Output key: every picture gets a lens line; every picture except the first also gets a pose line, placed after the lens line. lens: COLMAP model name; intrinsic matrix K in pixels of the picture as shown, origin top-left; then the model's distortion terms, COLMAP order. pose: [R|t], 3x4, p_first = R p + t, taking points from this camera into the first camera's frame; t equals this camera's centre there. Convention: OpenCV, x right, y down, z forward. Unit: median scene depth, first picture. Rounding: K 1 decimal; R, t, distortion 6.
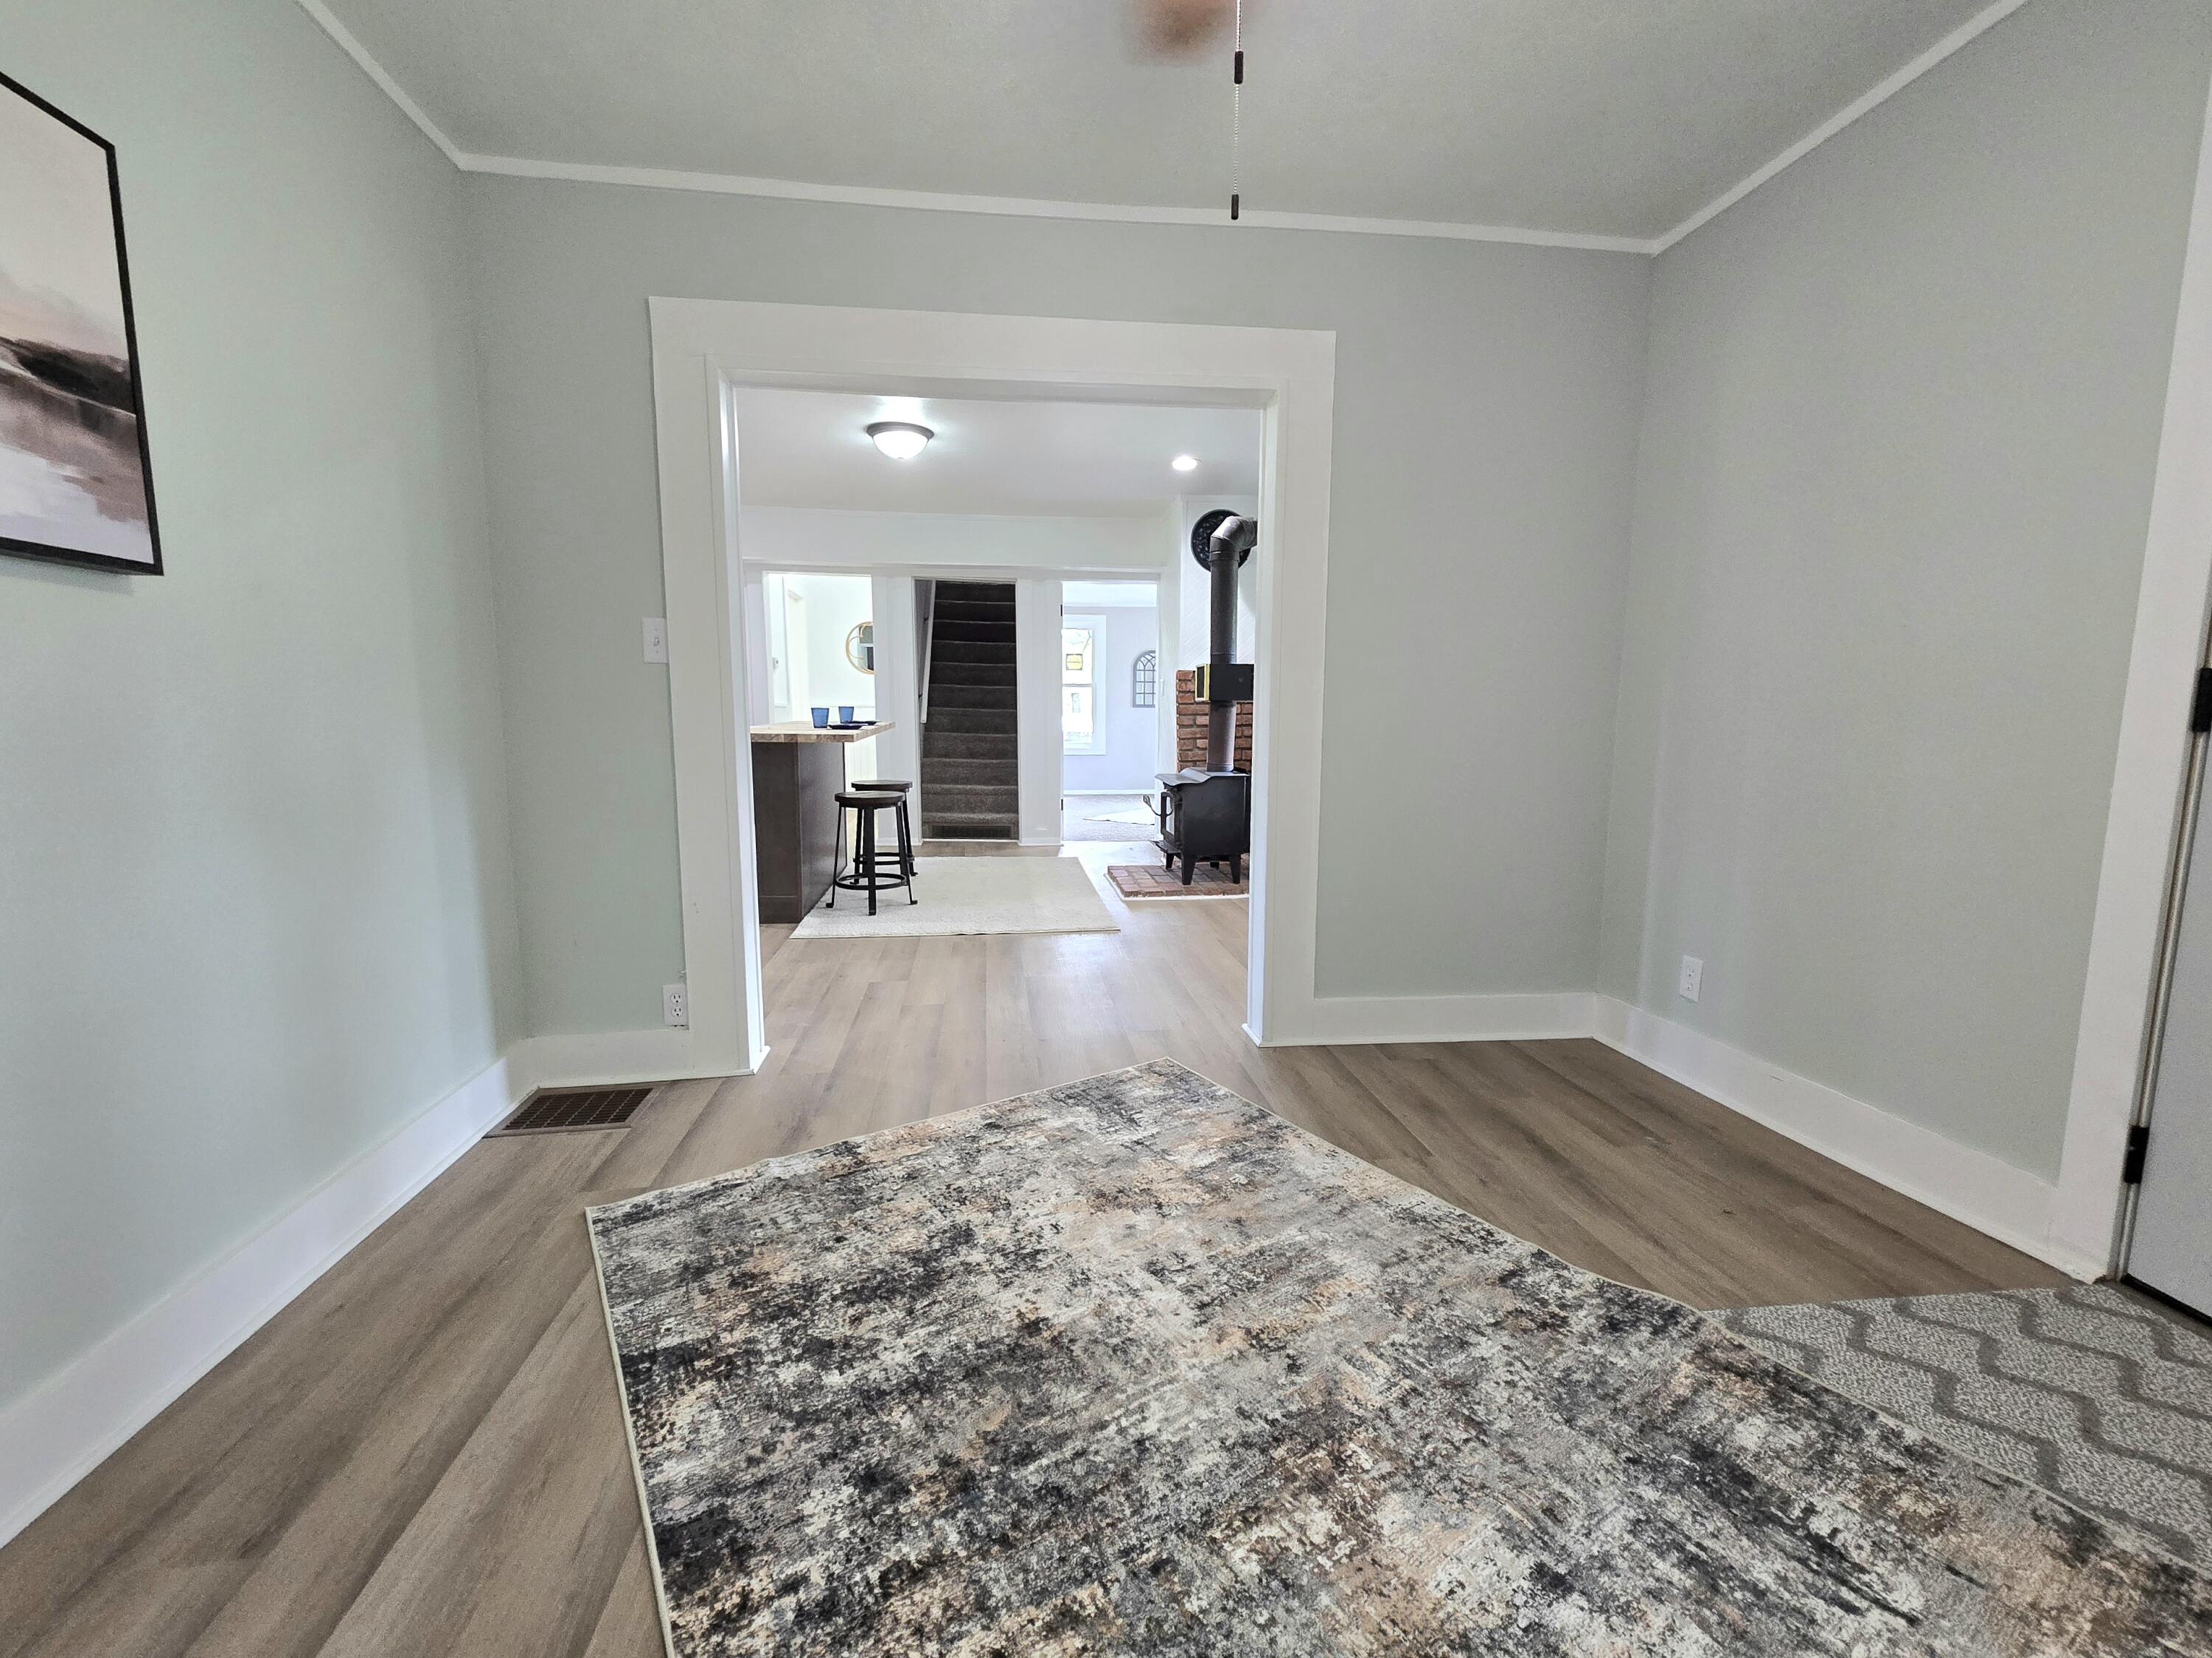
lens RADIAL K [[925.8, 0, 1111.4], [0, 925.8, 840.5], [0, 0, 1]] dist [0.001205, 0.000593]
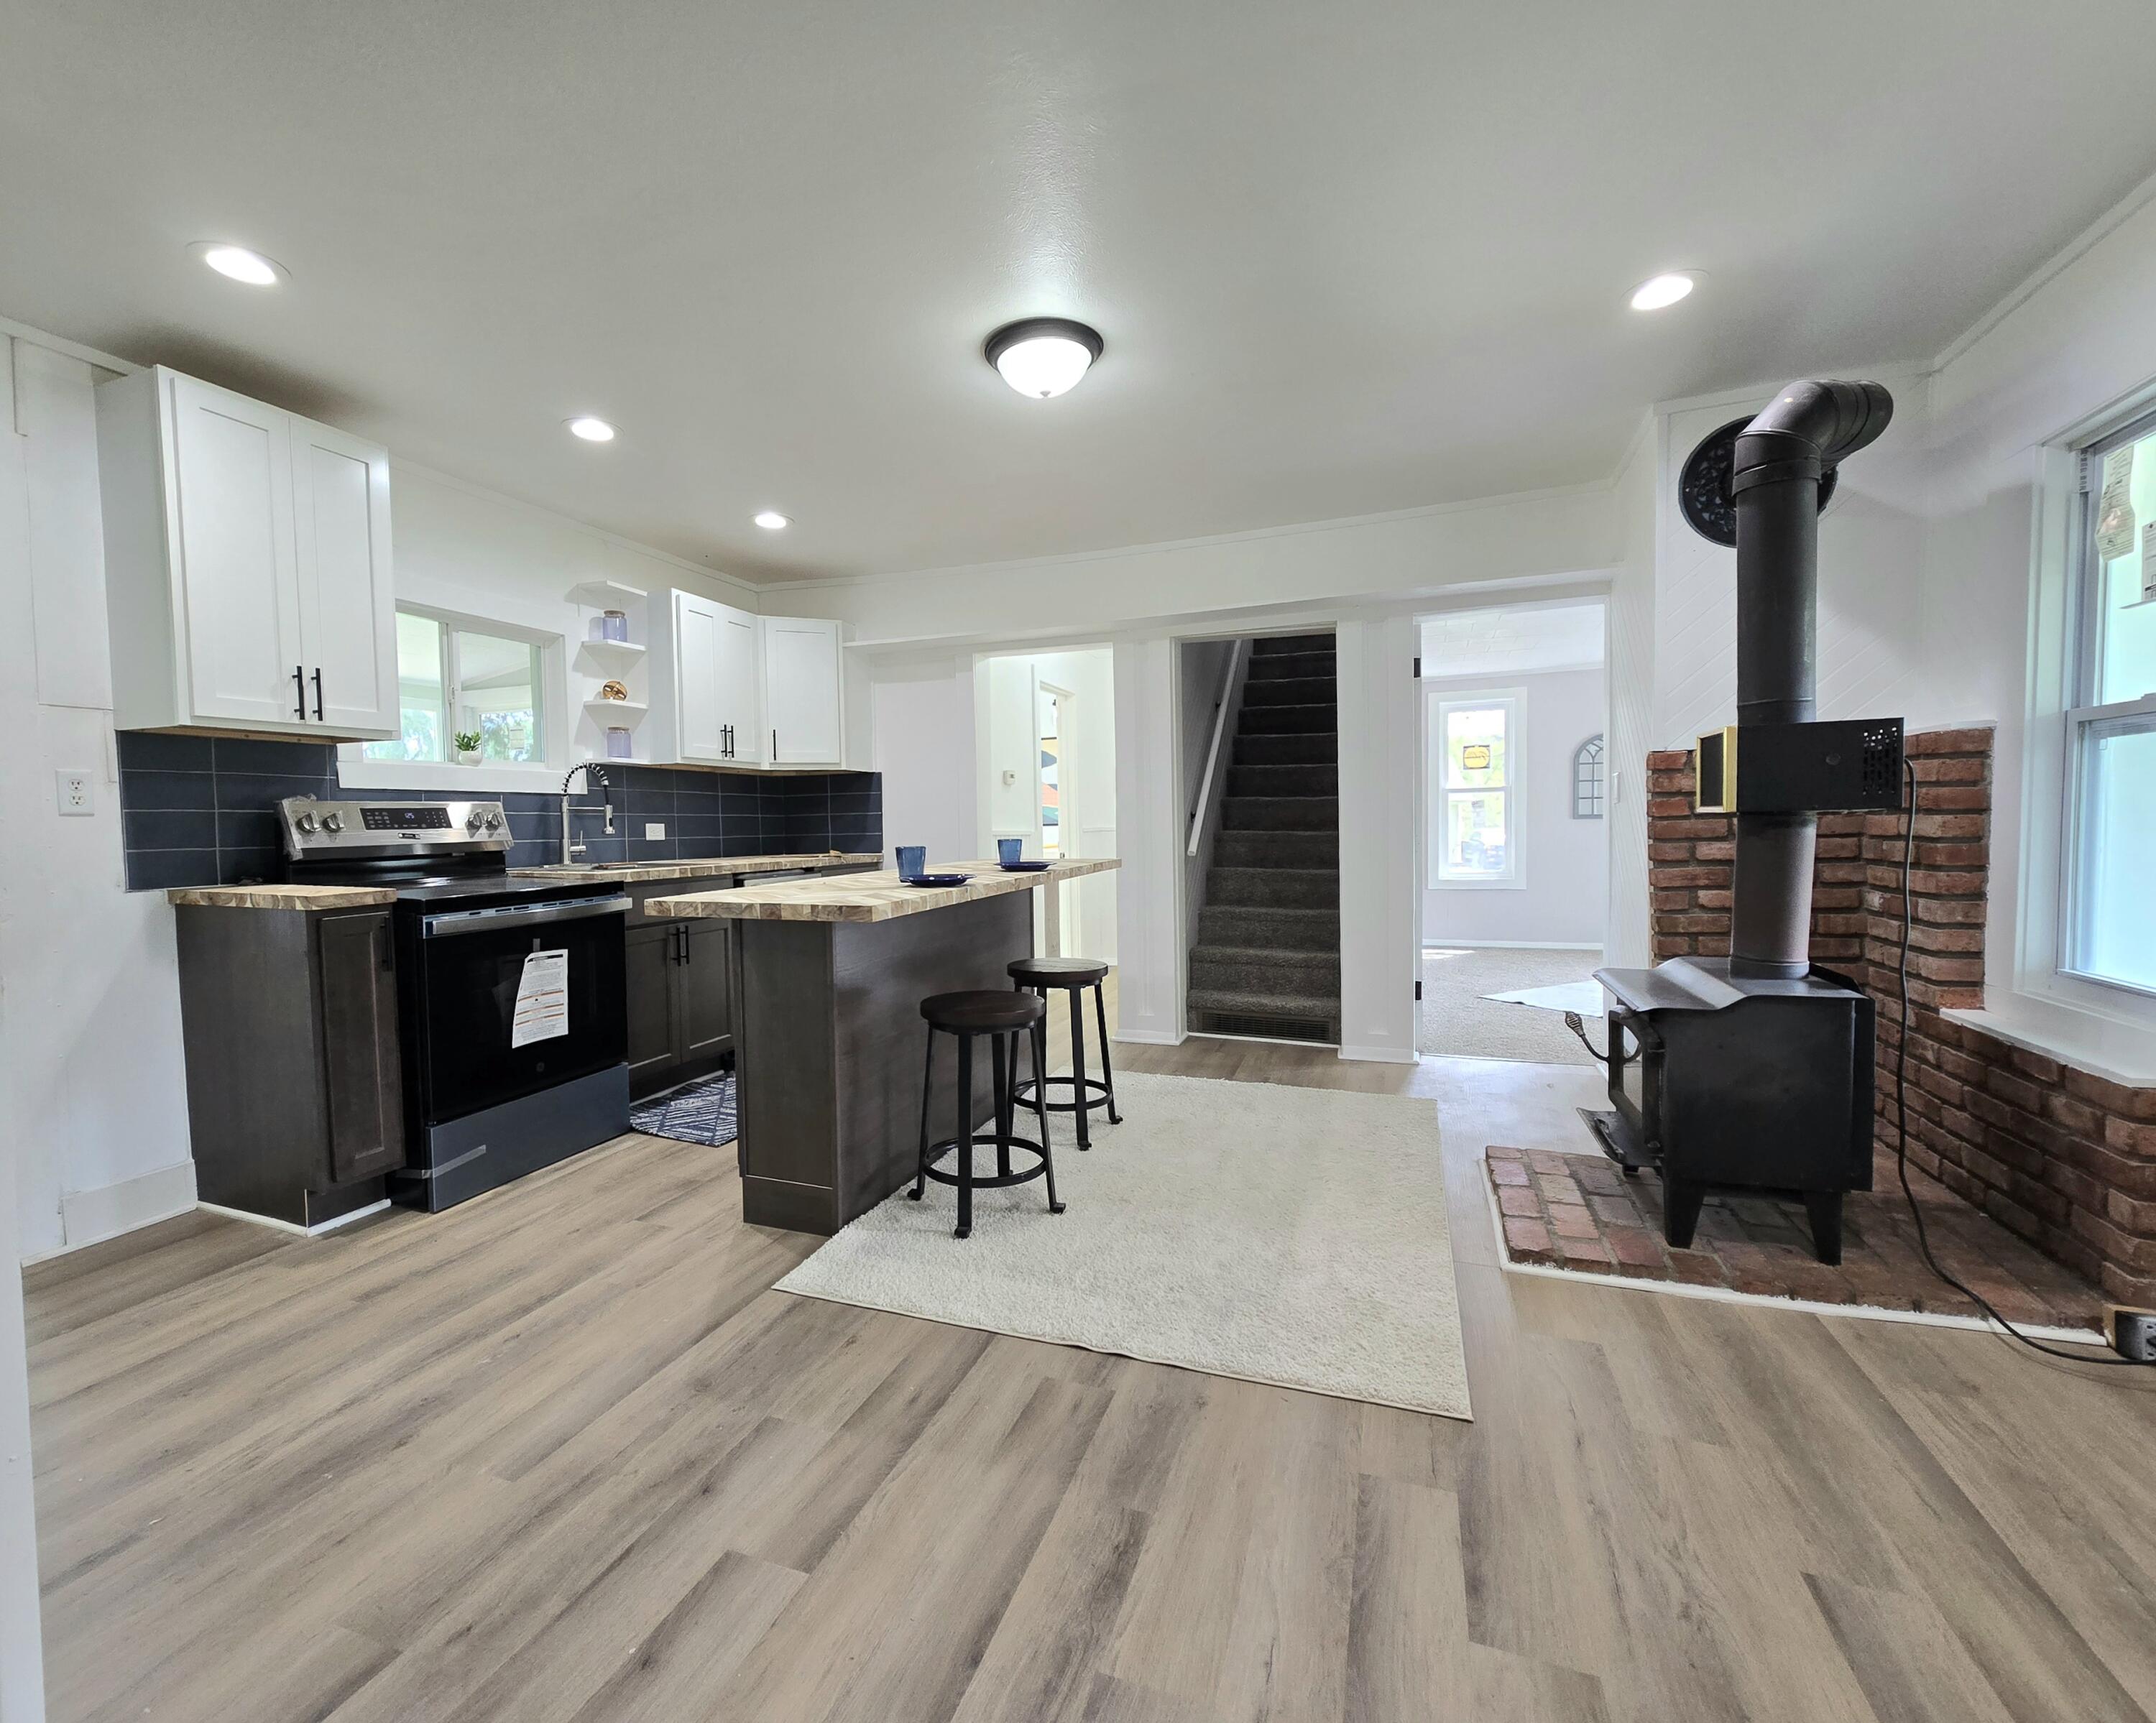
lens RADIAL K [[967.7, 0, 1008.7], [0, 967.7, 870.0], [0, 0, 1]] dist [-0.000616, -0.000245]
pose [[0.868964, -0.001501, -0.494873, 0.028798], [-0.044299, 0.995745, -0.080807, -0.062660], [0.492889, 0.092141, 0.865200, 0.381575]]
